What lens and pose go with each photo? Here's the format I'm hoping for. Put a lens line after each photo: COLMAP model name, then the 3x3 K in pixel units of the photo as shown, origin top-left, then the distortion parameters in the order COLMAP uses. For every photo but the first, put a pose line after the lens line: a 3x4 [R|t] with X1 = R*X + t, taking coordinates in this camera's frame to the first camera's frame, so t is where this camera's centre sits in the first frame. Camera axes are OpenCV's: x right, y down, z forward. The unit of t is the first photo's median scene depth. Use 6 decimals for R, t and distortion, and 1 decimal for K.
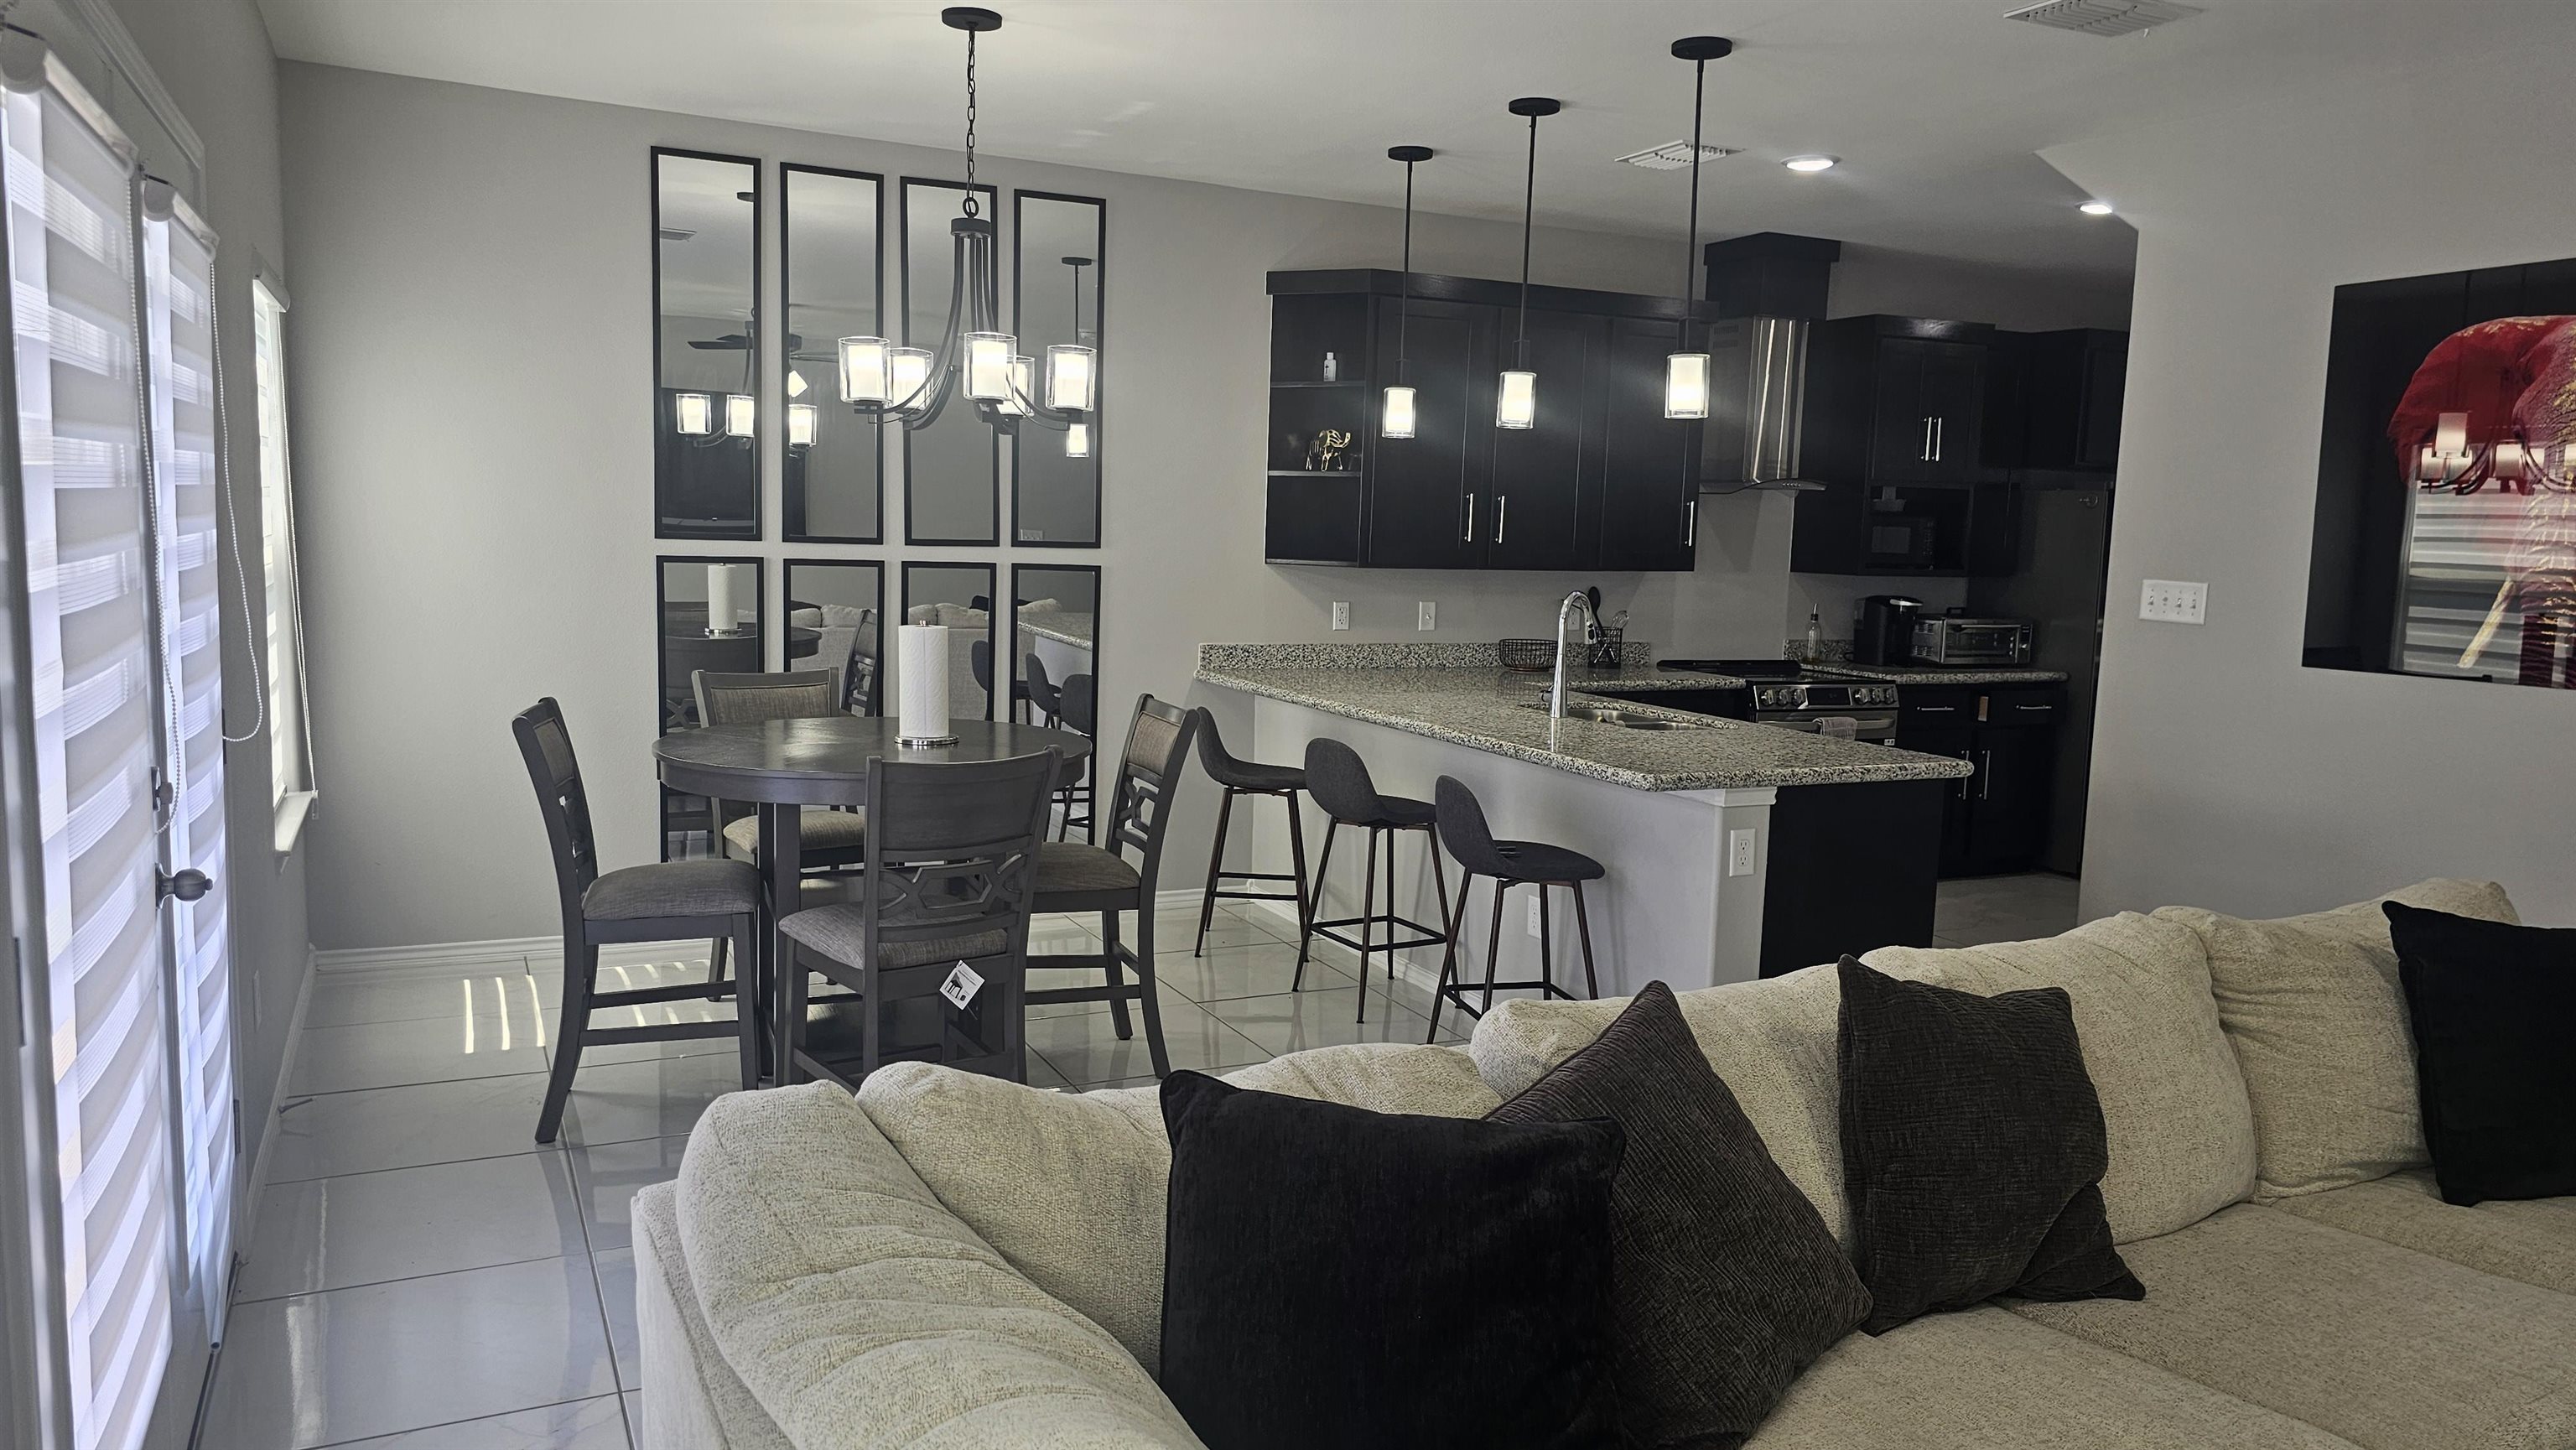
lens RADIAL K [[1726.9, 0, 1261.5], [0, 1726.9, 728.1], [0, 0, 1]] dist [0.064502, -0.062335]
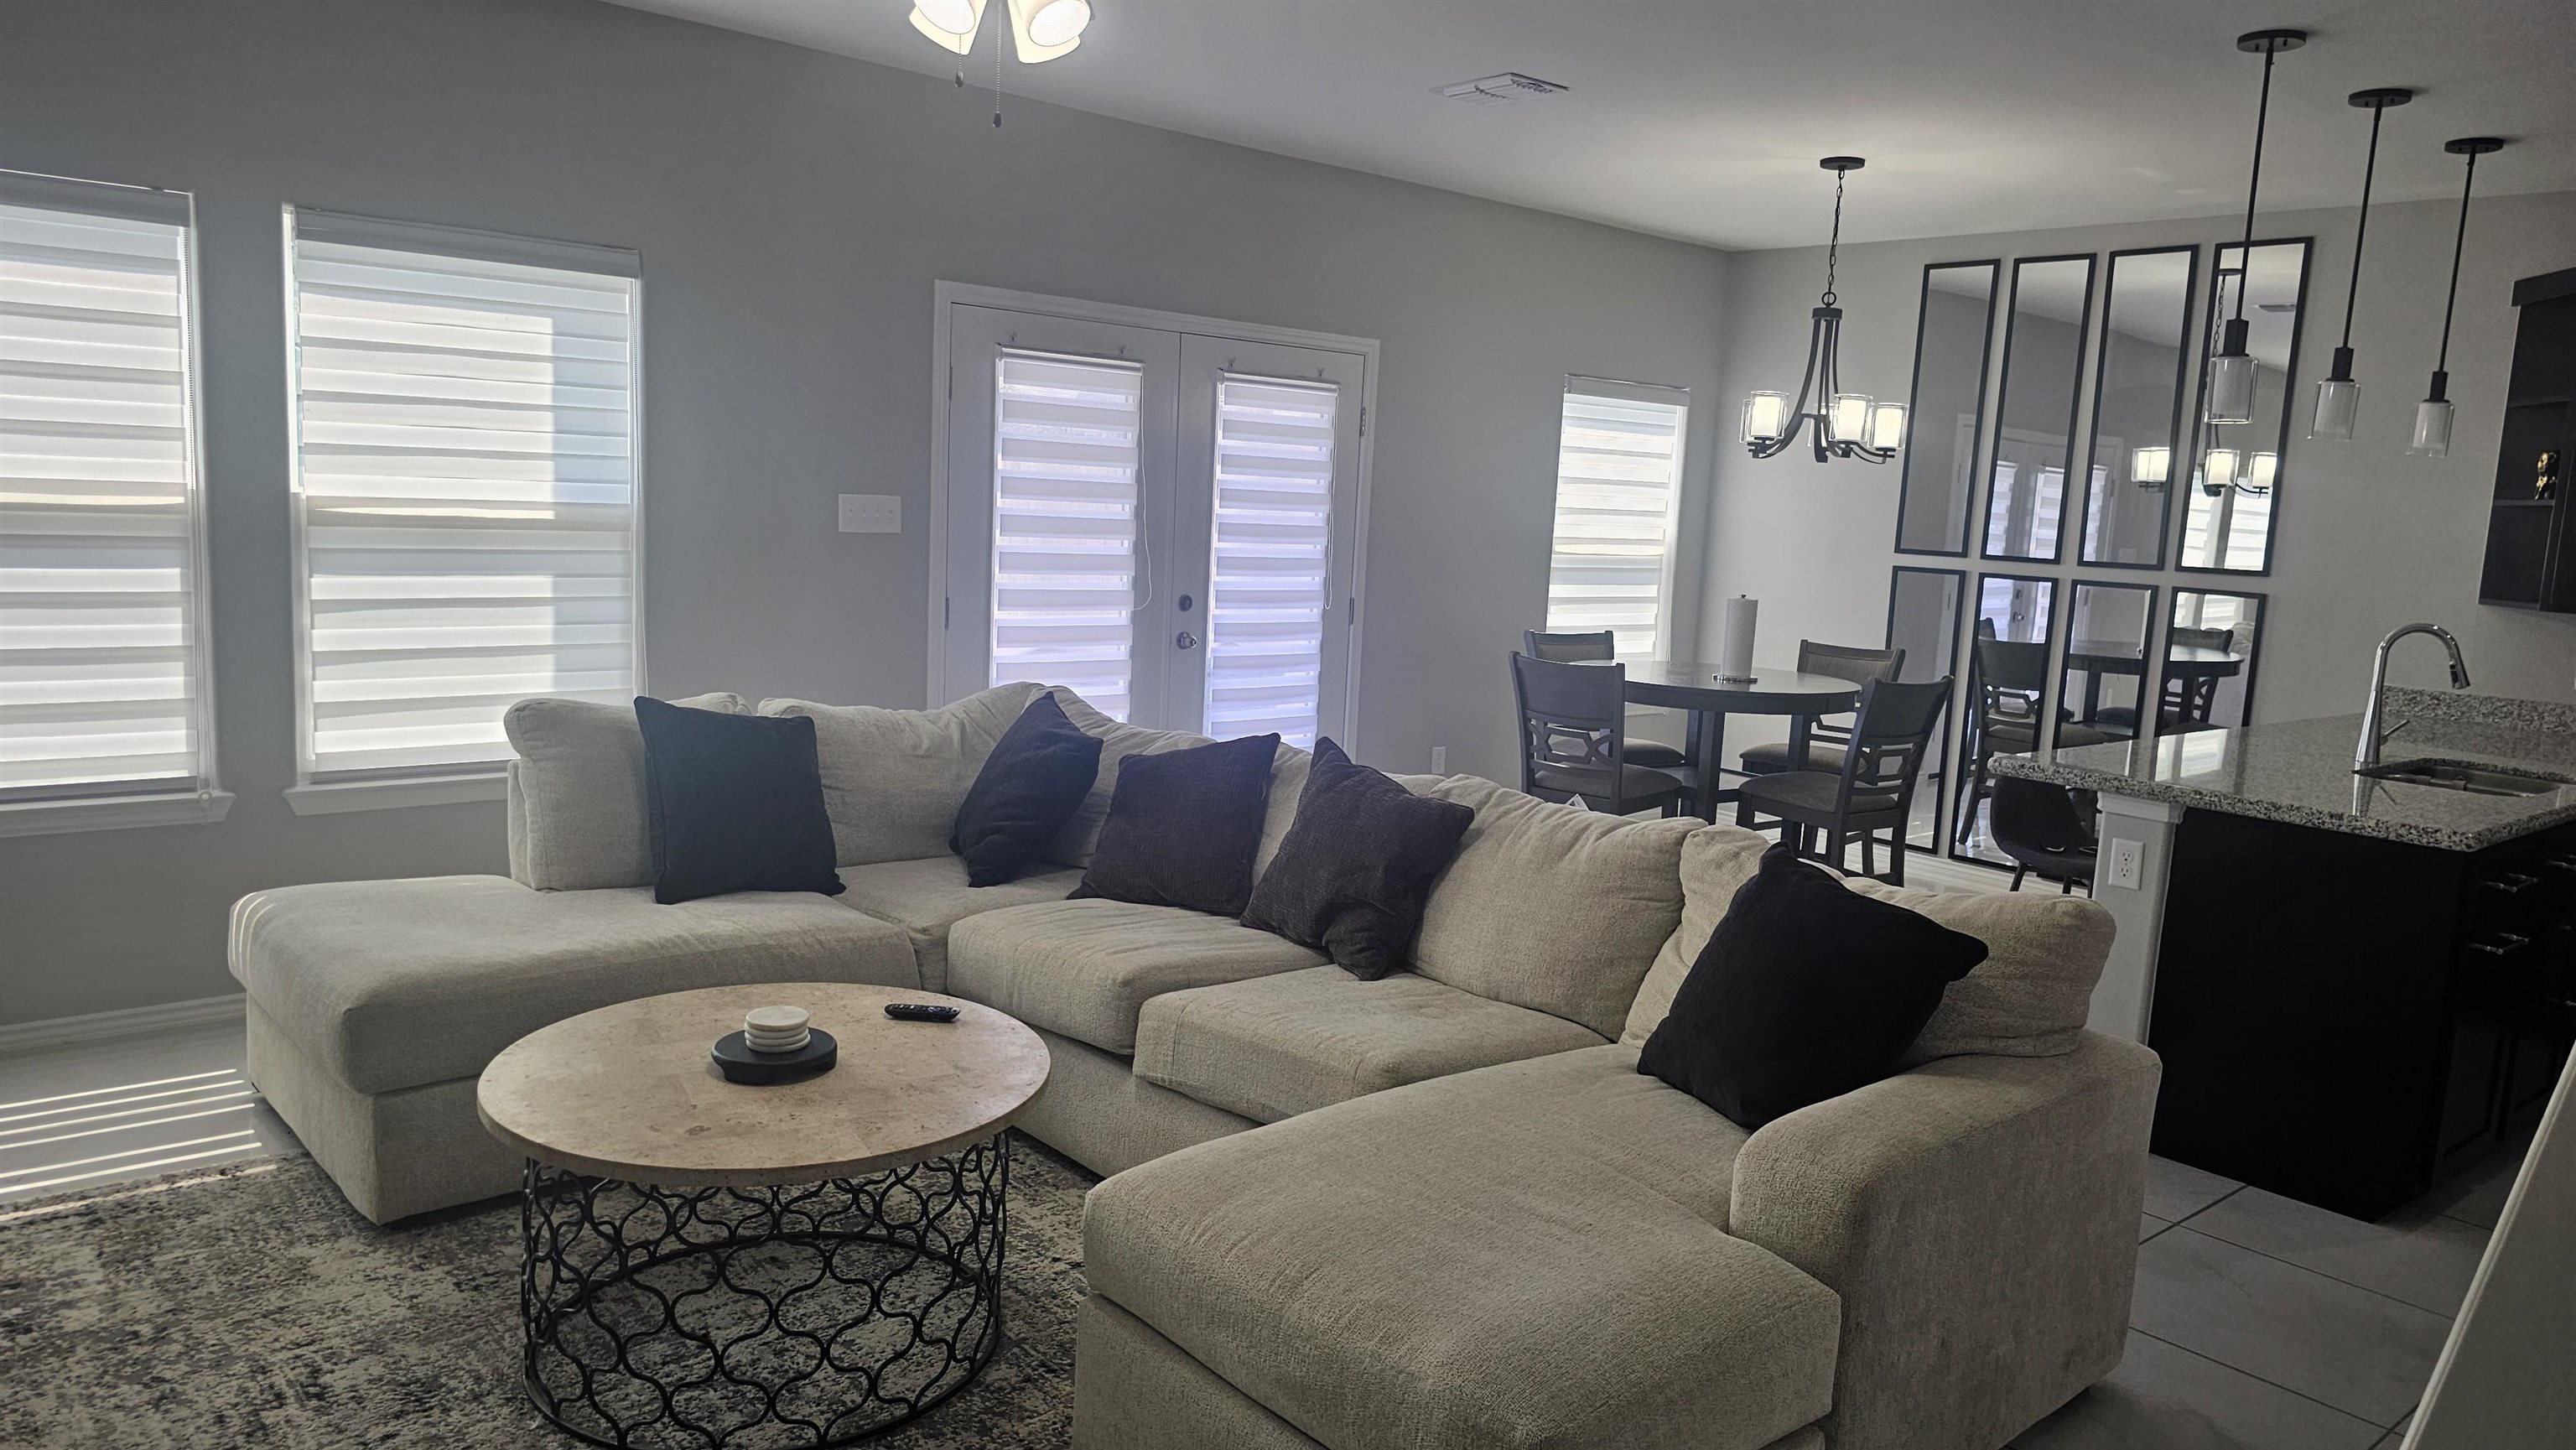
lens RADIAL K [[1726.9, 0, 1317.7], [0, 1726.9, 708.5], [0, 0, 1]] dist [0.064502, -0.062335]
pose [[0.271092, 0.105565, -0.956747, 0.801324], [-0.164785, 0.984384, 0.061923, -0.000029], [0.948343, 0.140870, 0.284254, 0.206133]]
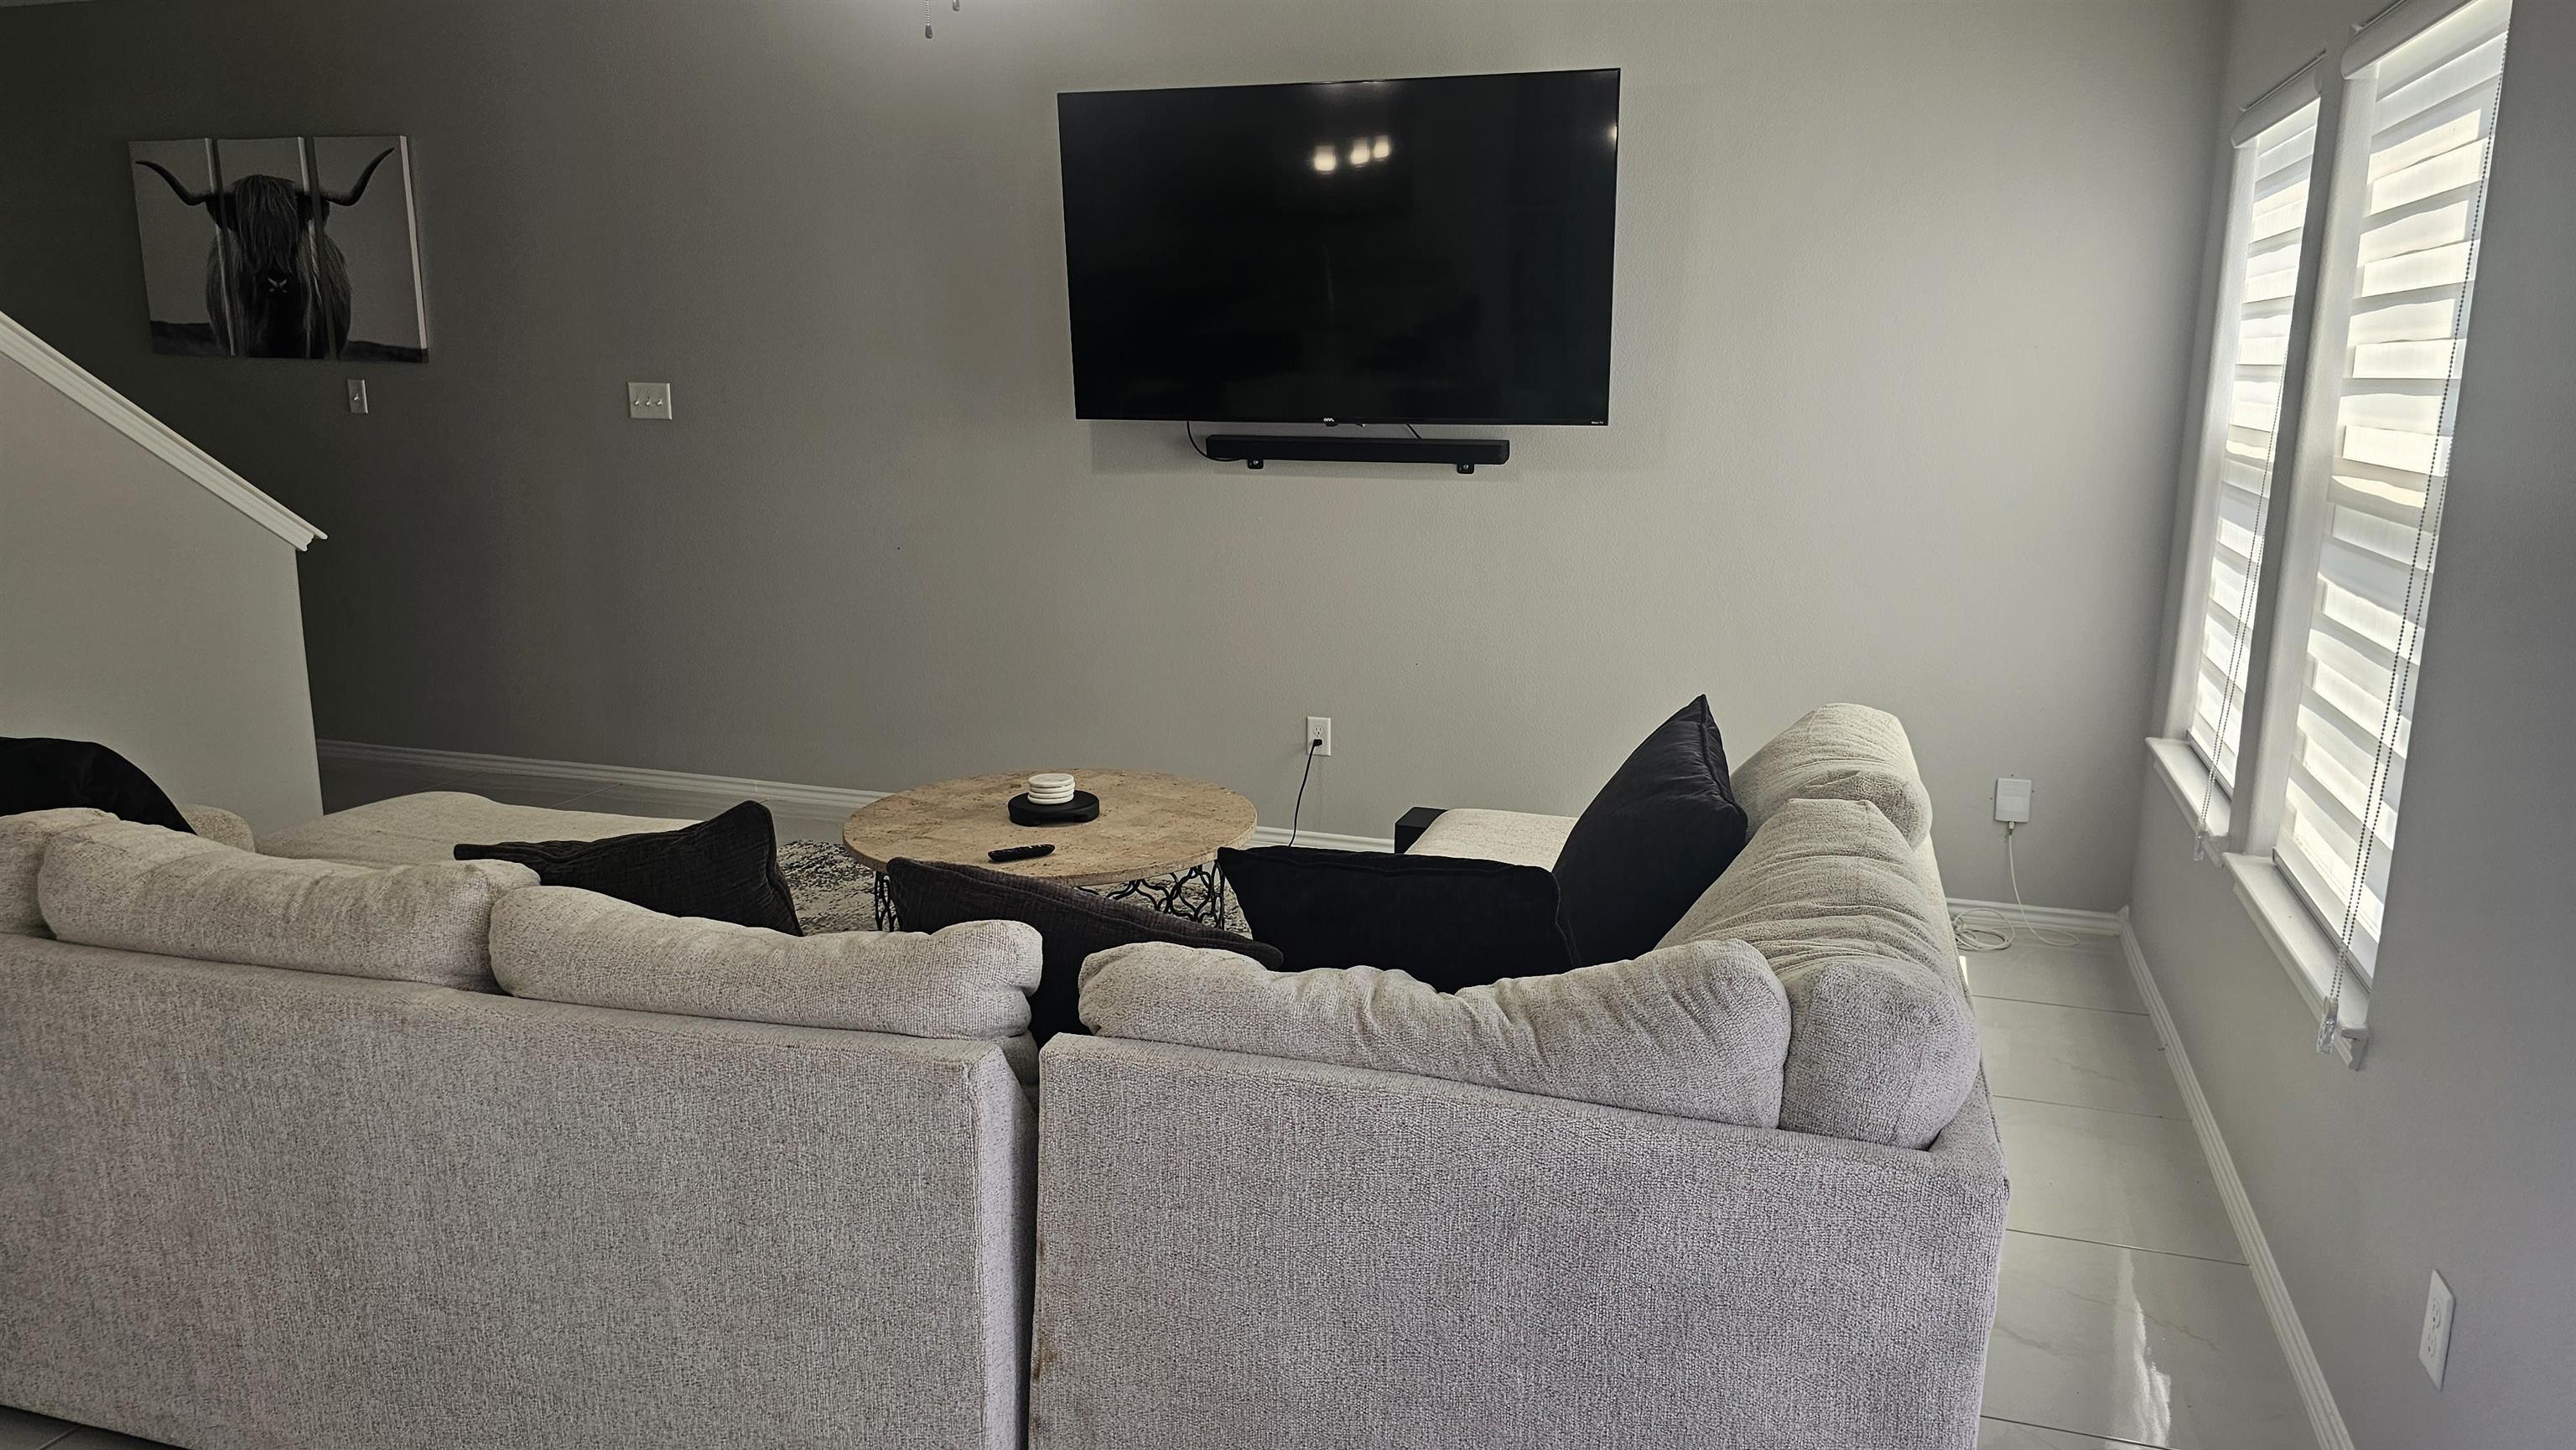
lens RADIAL K [[1726.9, 0, 1280.7], [0, 1726.9, 710.4], [0, 0, 1]] dist [0.064502, -0.062335]
pose [[-0.715779, -0.175746, 0.675850, -0.208993], [0.058697, 0.949247, 0.309005, -0.079786], [-0.695856, 0.260850, -0.669135, 0.584377]]
